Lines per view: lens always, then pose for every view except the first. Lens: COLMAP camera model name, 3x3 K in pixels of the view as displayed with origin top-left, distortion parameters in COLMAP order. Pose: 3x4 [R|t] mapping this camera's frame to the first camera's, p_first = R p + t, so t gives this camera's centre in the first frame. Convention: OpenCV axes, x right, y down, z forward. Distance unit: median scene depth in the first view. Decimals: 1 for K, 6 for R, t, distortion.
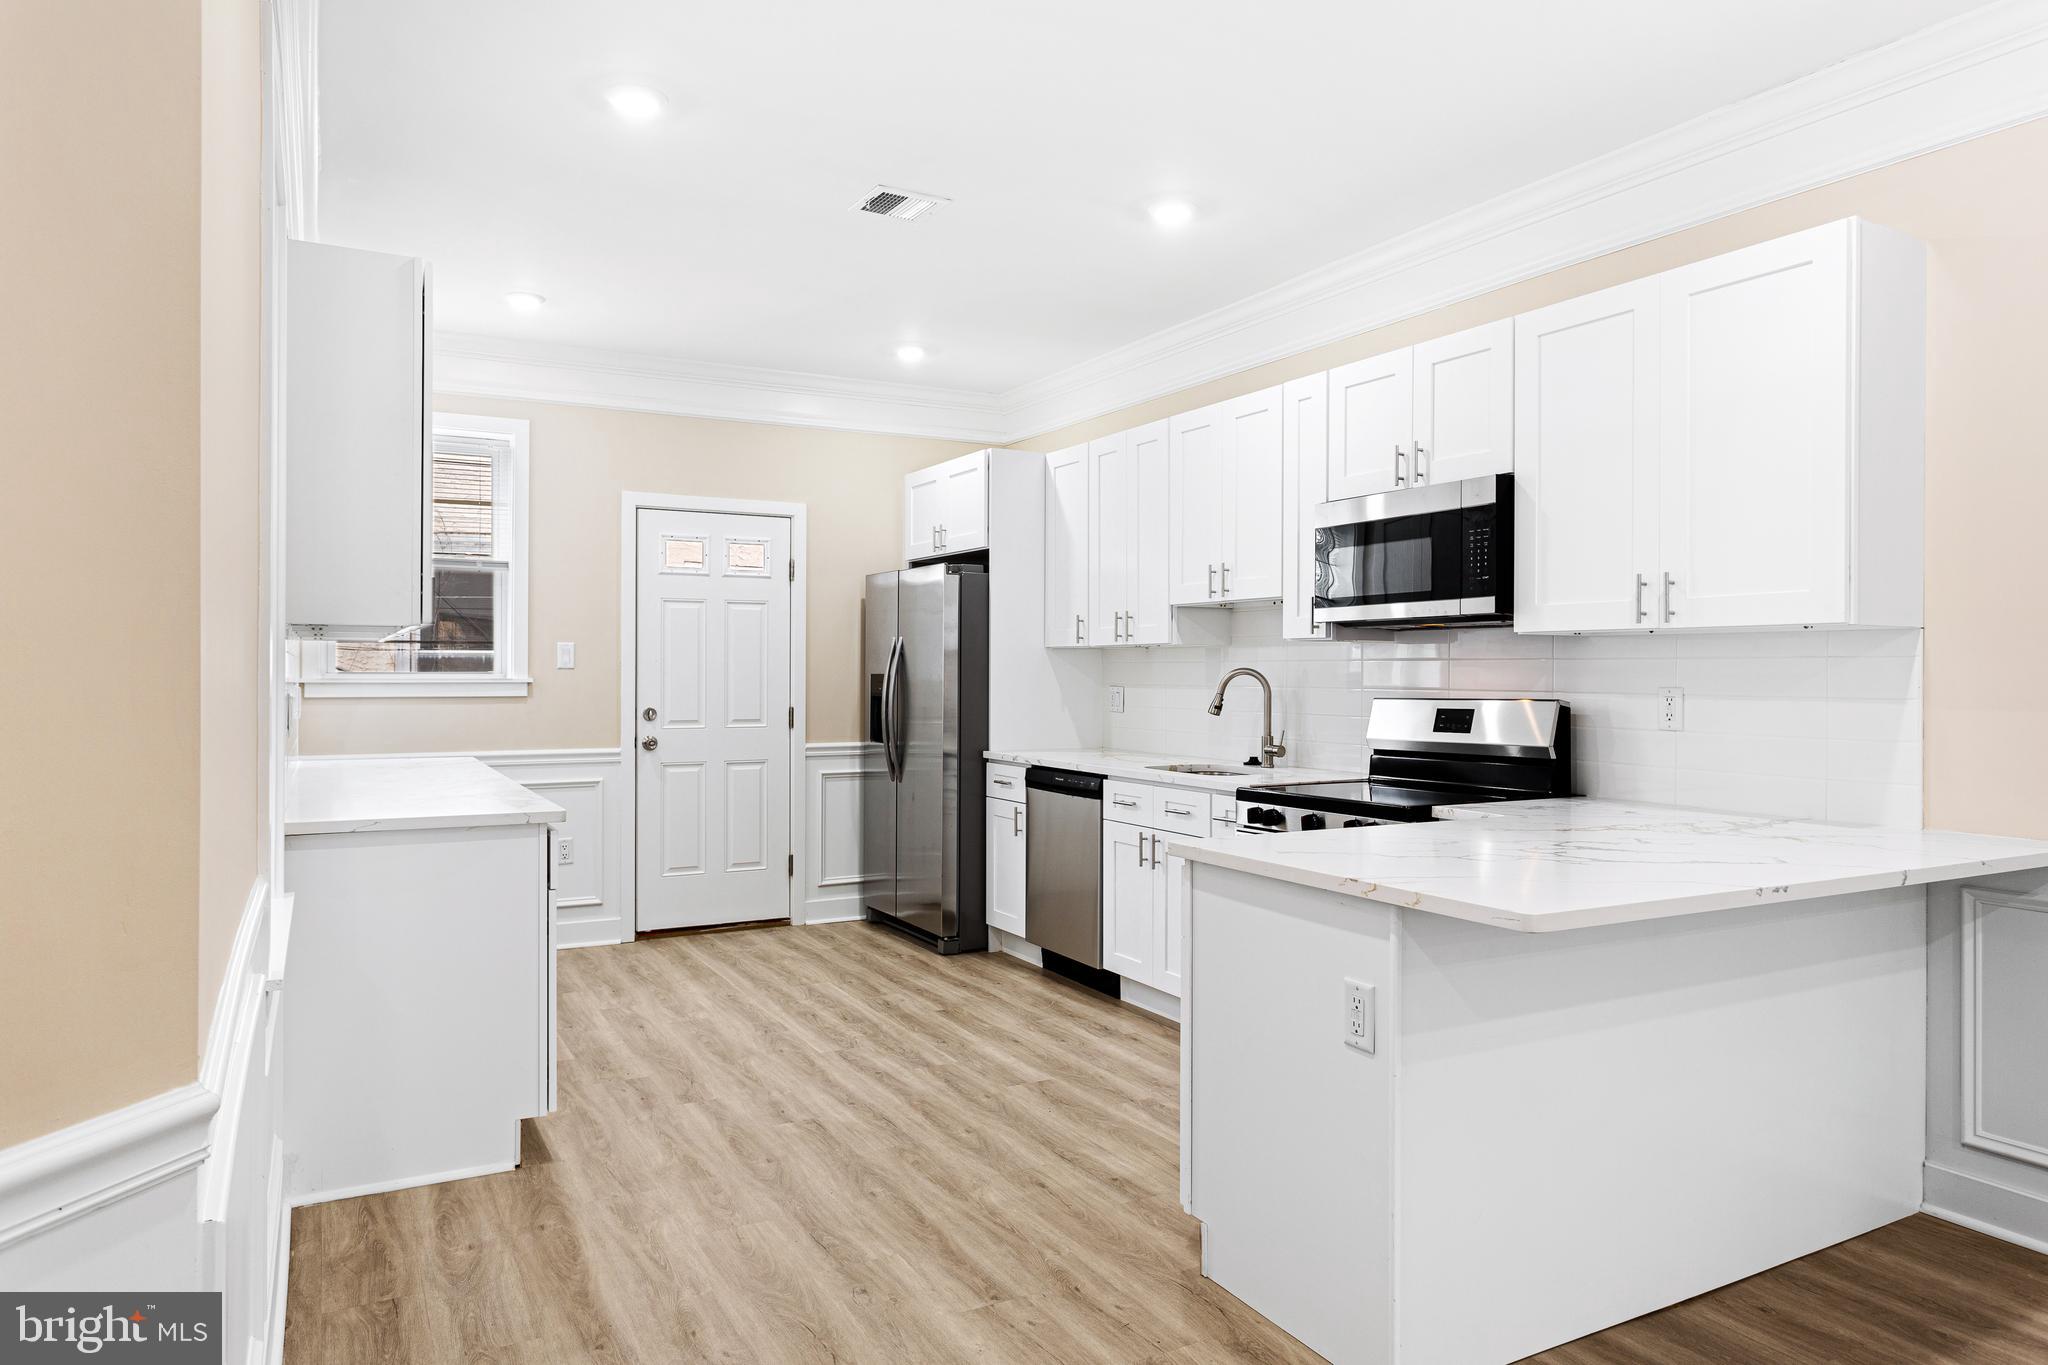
lens RADIAL K [[1333.0, 0, 1024.5], [0, 1333.0, 674.8], [0, 0, 1]] dist [-0.005584, 0.001154]
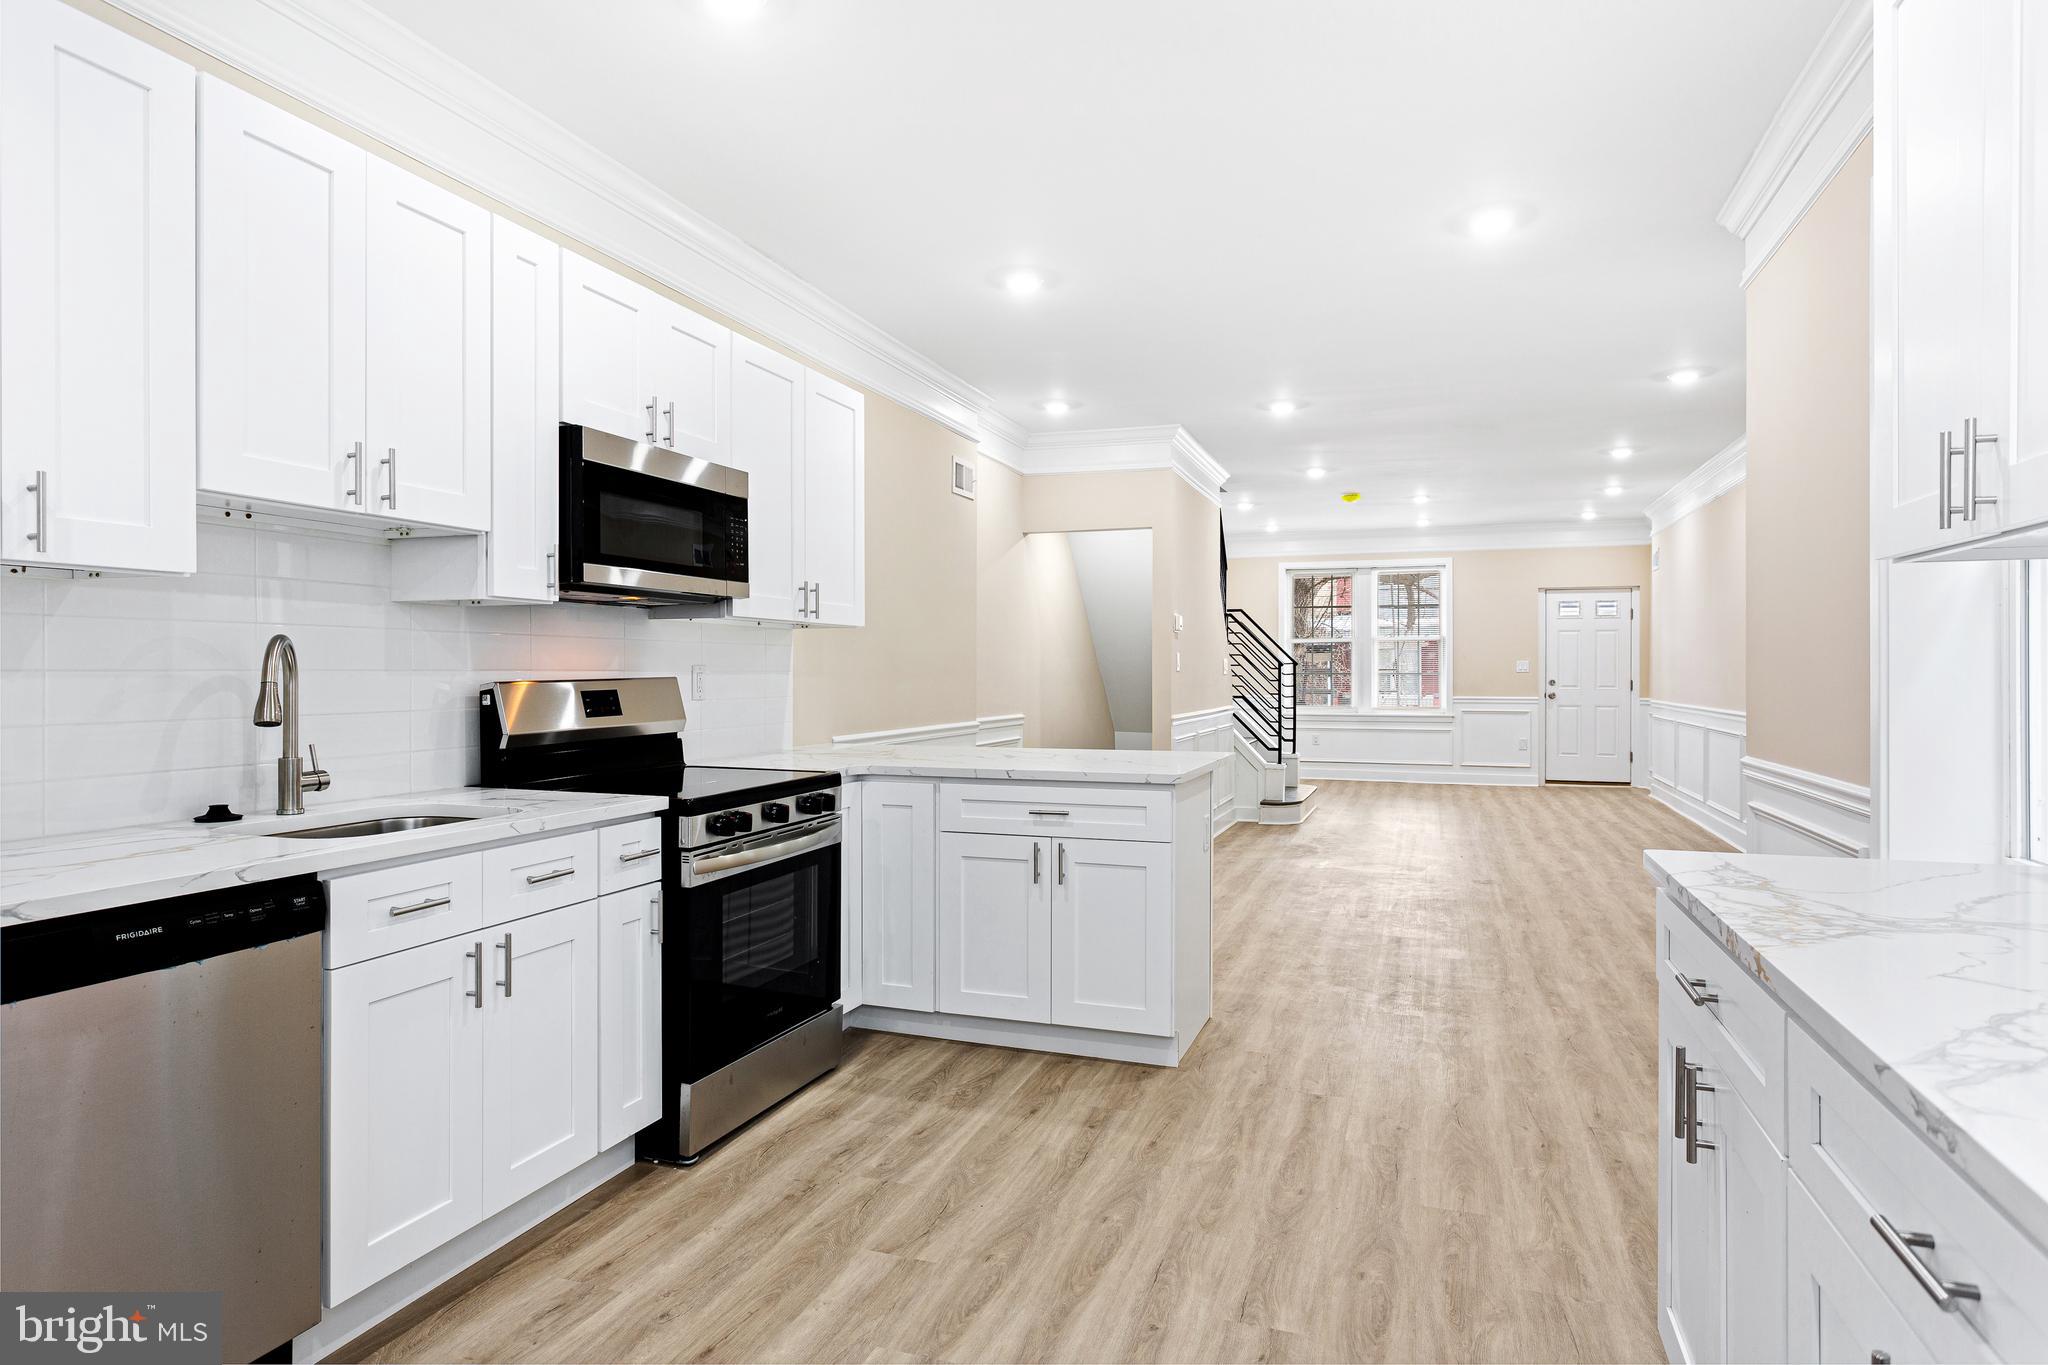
lens RADIAL K [[1174.9, 0, 1017.3], [0, 1174.9, 670.0], [0, 0, 1]] dist [-0.005275, -0.000349]
pose [[-0.676402, -0.002317, 0.736529, -0.583389], [-0.000978, 0.999997, 0.002247, 0.012270], [-0.736532, 0.000799, -0.676402, 1.683099]]
